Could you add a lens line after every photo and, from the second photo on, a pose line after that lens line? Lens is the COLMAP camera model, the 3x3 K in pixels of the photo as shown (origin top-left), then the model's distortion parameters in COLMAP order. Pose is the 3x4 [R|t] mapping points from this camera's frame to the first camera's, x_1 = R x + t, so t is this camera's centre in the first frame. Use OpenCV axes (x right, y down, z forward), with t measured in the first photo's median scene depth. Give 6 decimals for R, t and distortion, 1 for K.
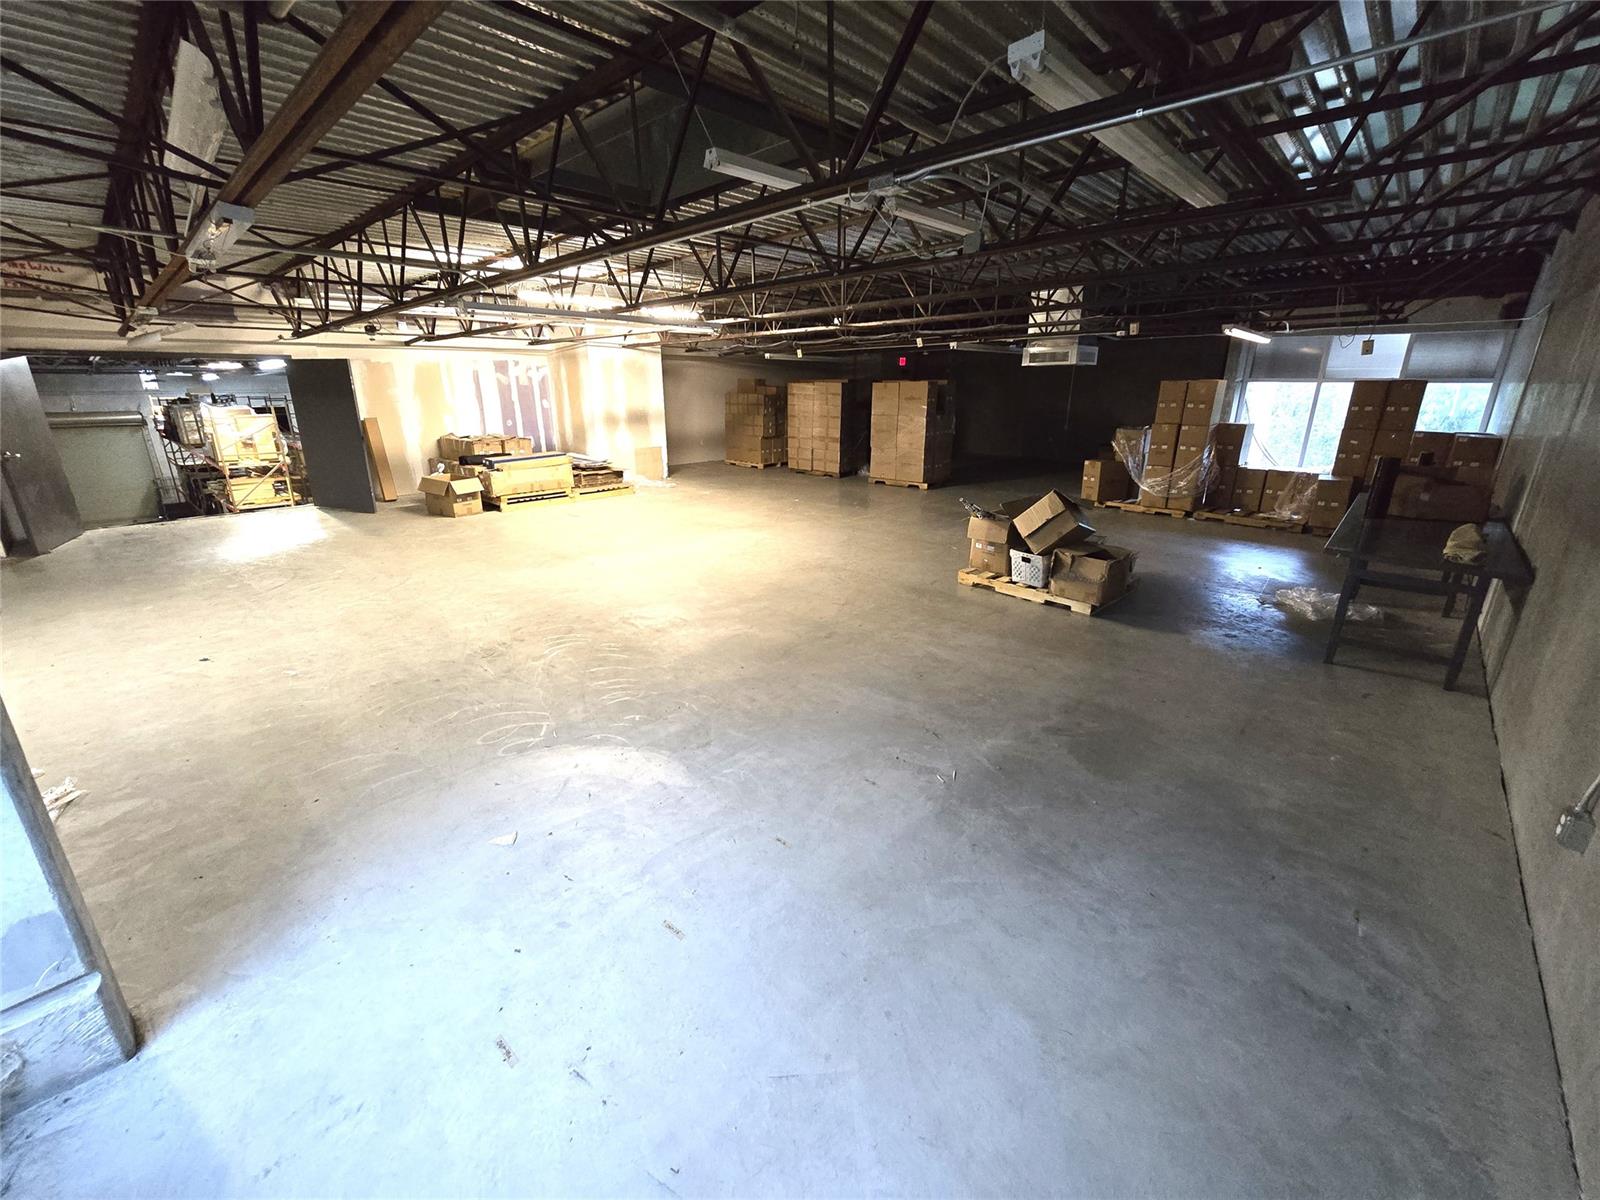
lens RADIAL K [[647.1, 0, 800.0], [0, 647.1, 600.0], [0, 0, 1]] dist [-0.000833, 0.000127]
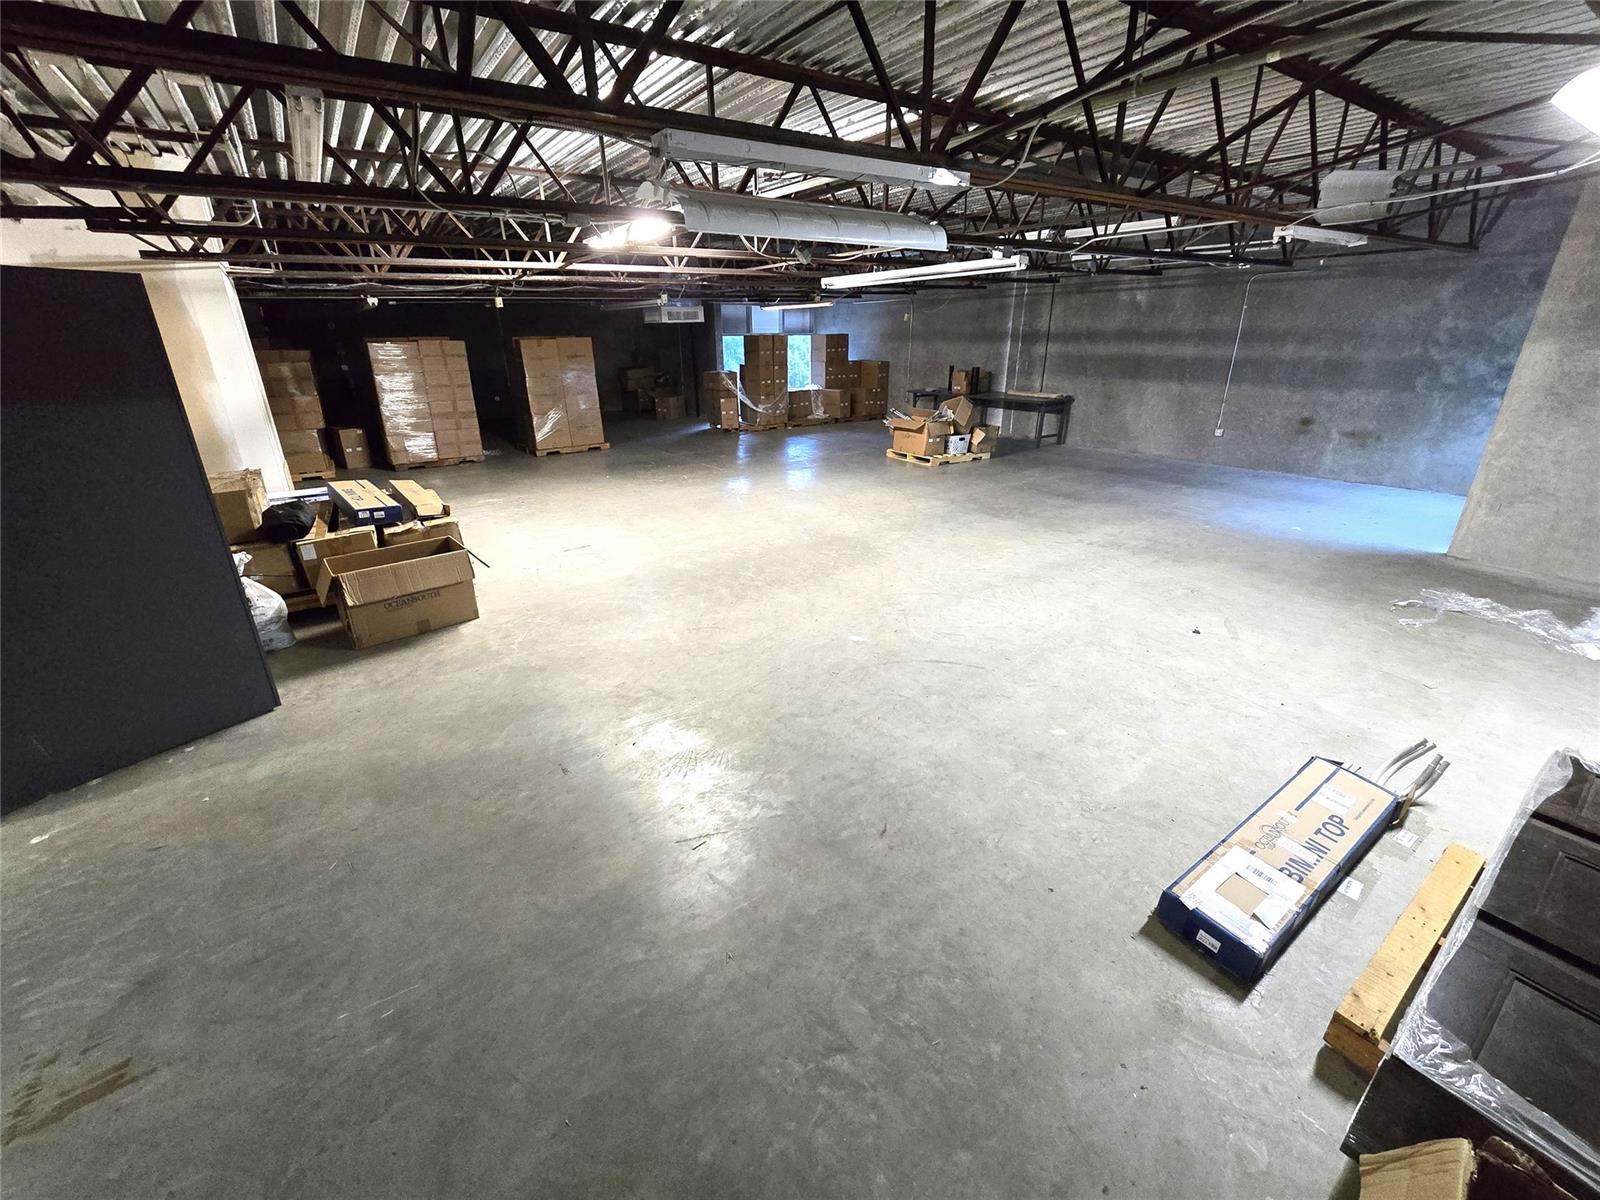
lens RADIAL K [[652.9, 0, 800.0], [0, 652.9, 600.0], [0, 0, 1]] dist [-0.008851, 0.004770]
pose [[0.204450, -0.370781, 0.905937, -1.444034], [0.322307, 0.899378, 0.295359, -0.320967], [-0.924293, 0.231604, 0.303383, 0.945810]]
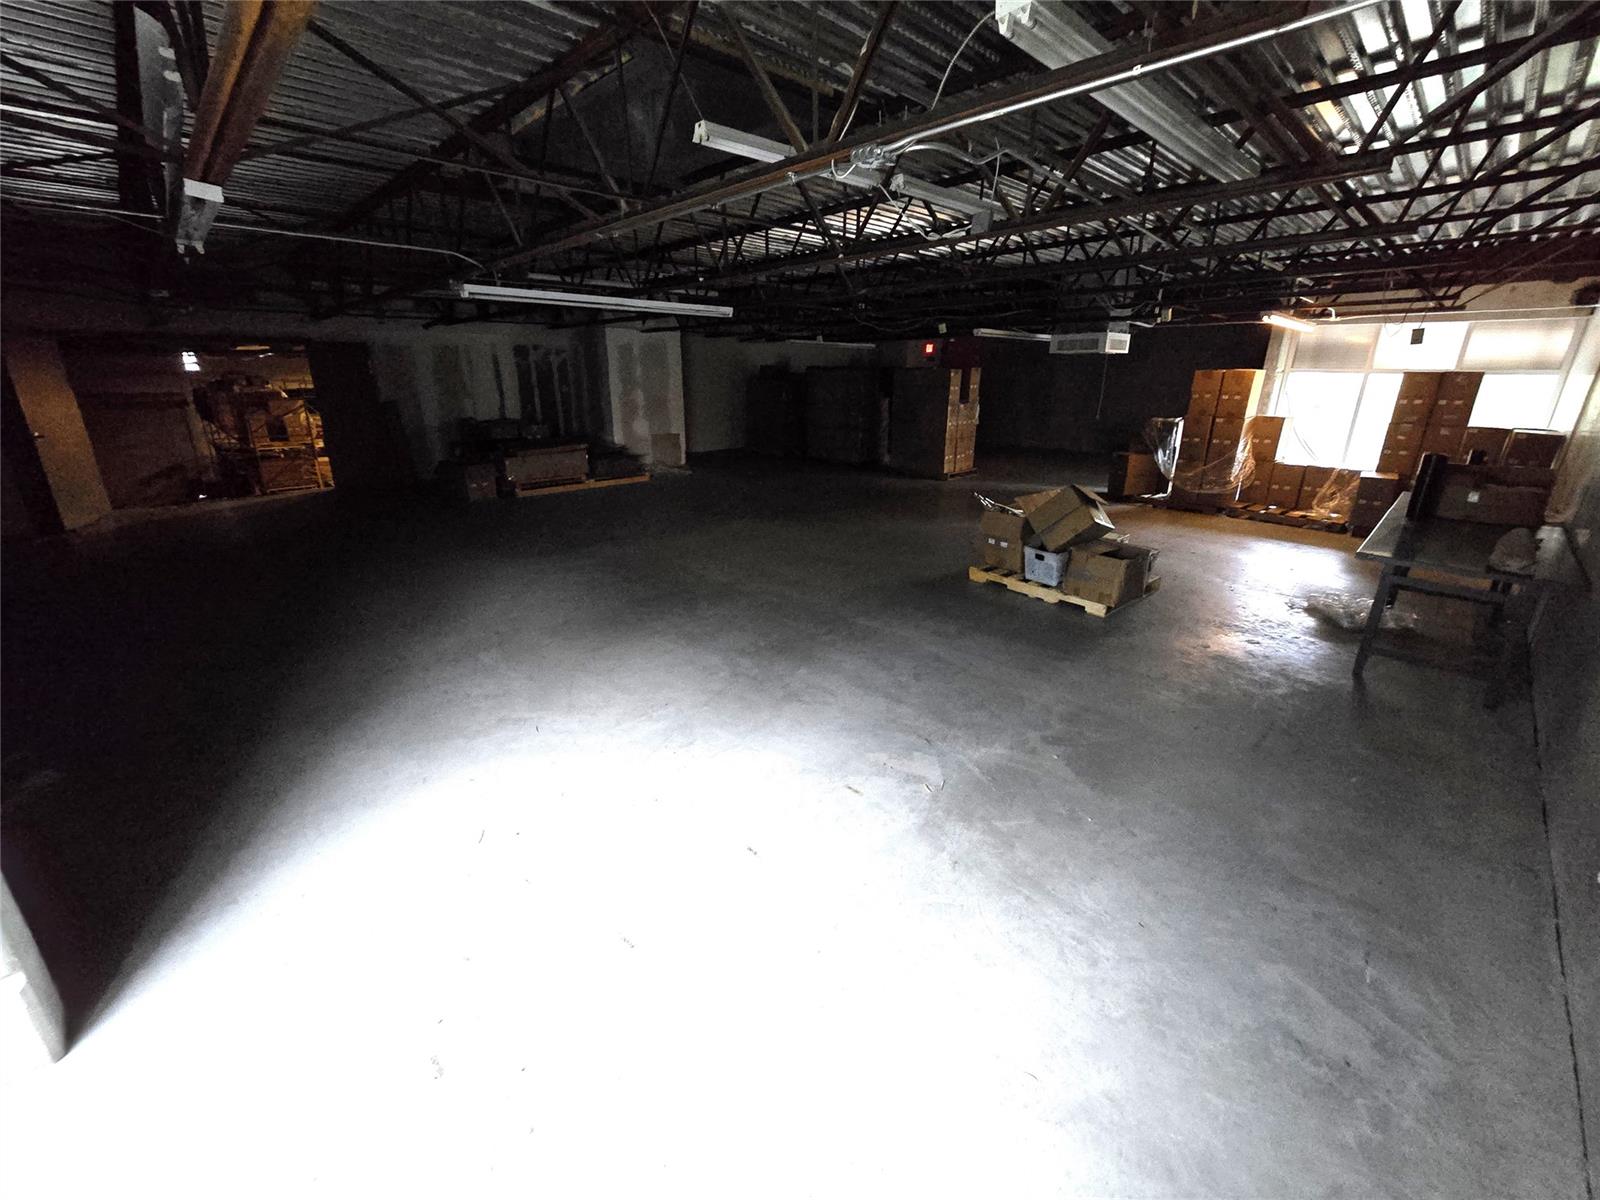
lens RADIAL K [[652.9, 0, 800.0], [0, 652.9, 600.0], [0, 0, 1]] dist [-0.008851, 0.004770]
pose [[0.999035, 0.020921, -0.038619, 0.040697], [-0.020284, 0.999653, 0.016796, -0.009014], [0.038957, -0.015997, 0.999113, 0.026139]]
